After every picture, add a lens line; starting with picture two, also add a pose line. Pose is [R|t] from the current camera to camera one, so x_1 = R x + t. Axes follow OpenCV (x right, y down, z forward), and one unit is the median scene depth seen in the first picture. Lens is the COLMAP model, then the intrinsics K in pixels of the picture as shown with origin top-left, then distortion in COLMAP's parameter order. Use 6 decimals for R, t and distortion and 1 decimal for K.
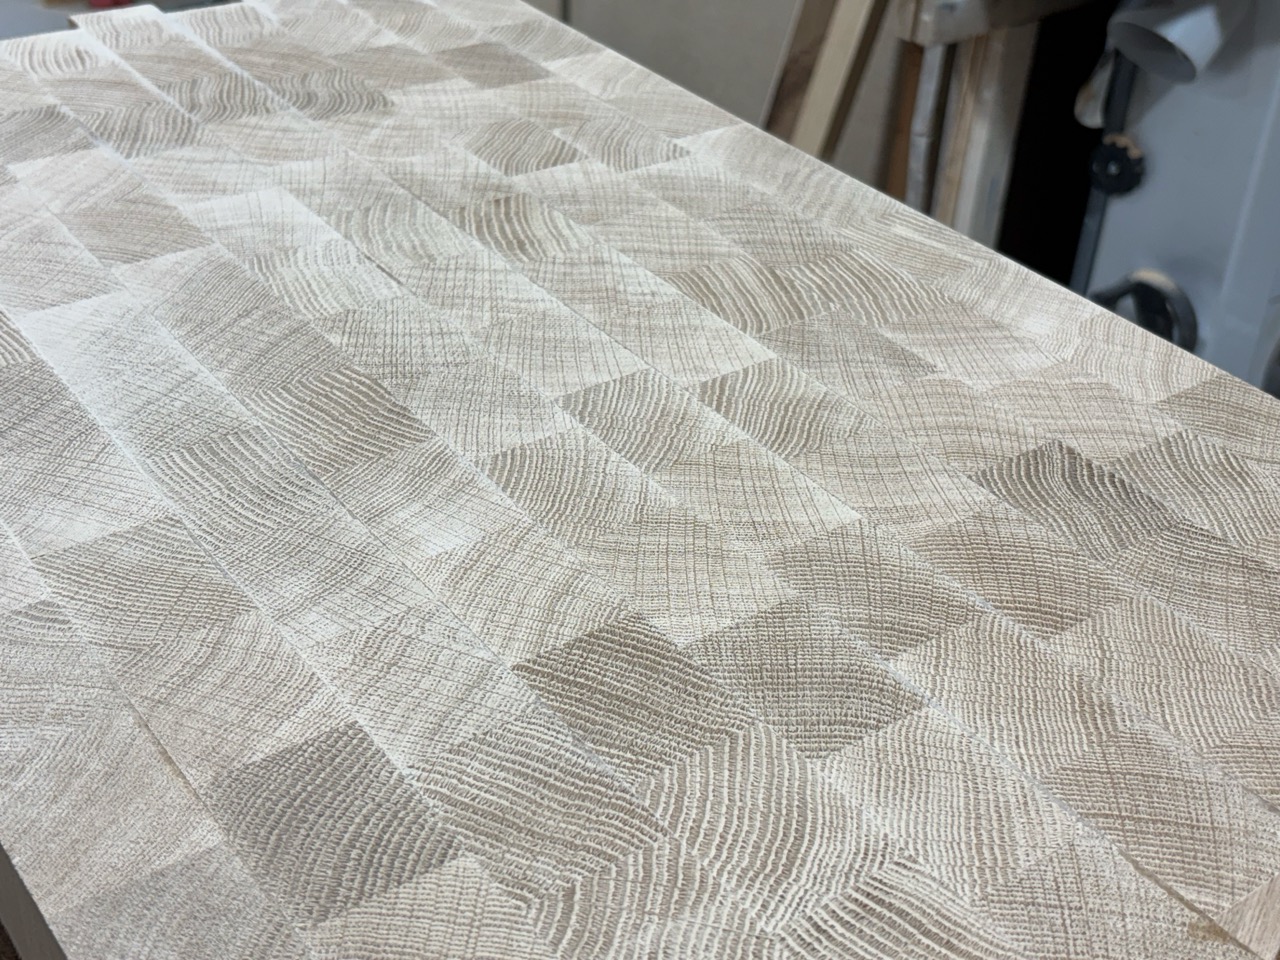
lens RADIAL K [[1634.0, 0, 640.0], [0, 1634.0, 480.0], [0, 0, 1]] dist [0.195506, -0.811879]
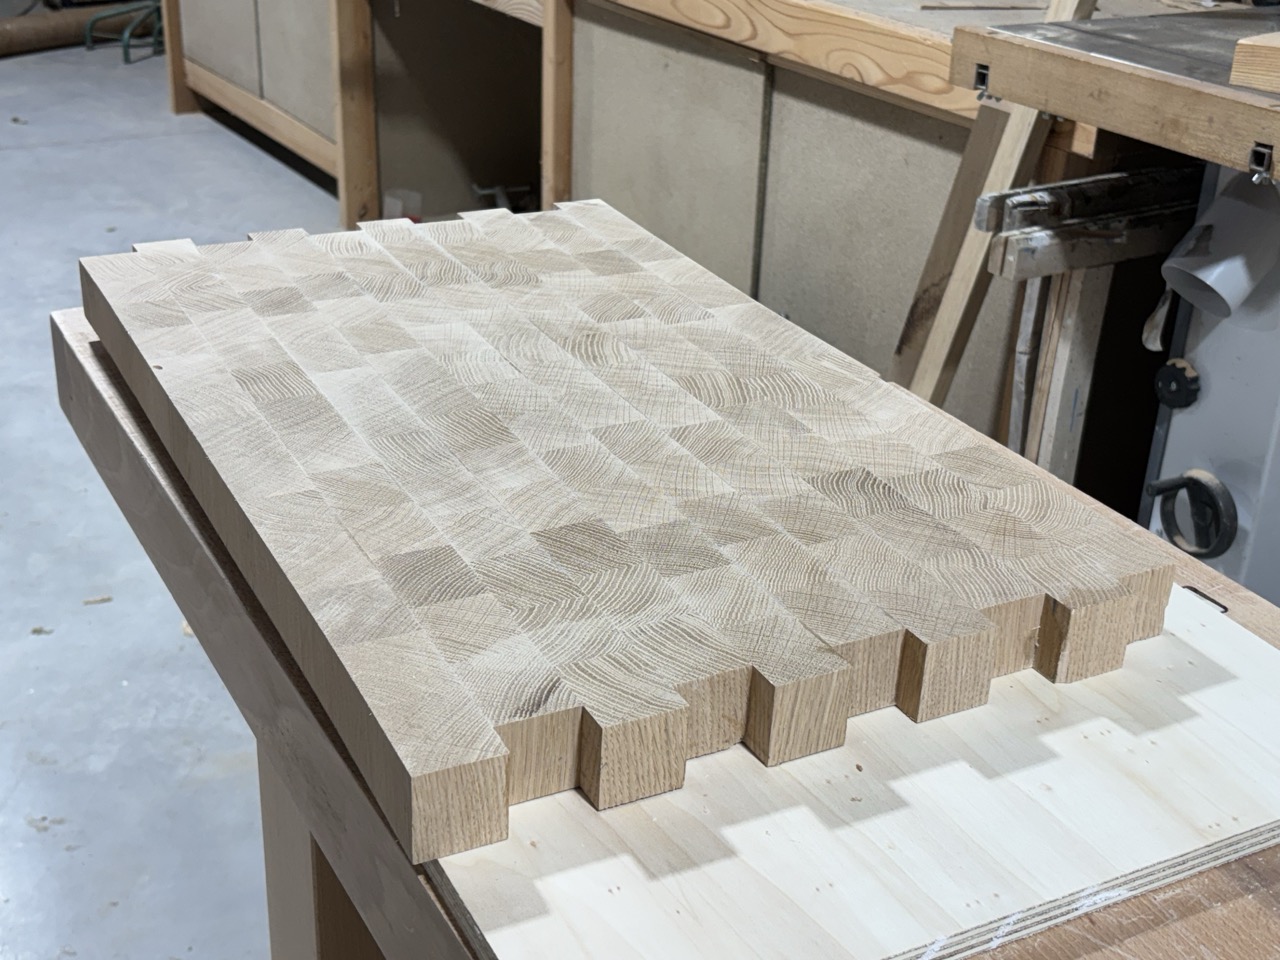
lens RADIAL K [[1634.0, 0, 640.0], [0, 1634.0, 480.0], [0, 0, 1]] dist [0.195506, -0.811879]
pose [[0.986691, 0.059696, -0.151250, 0.245339], [-0.080531, 0.987484, -0.135609, 0.215389], [0.141261, 0.145985, 0.979149, -0.662768]]
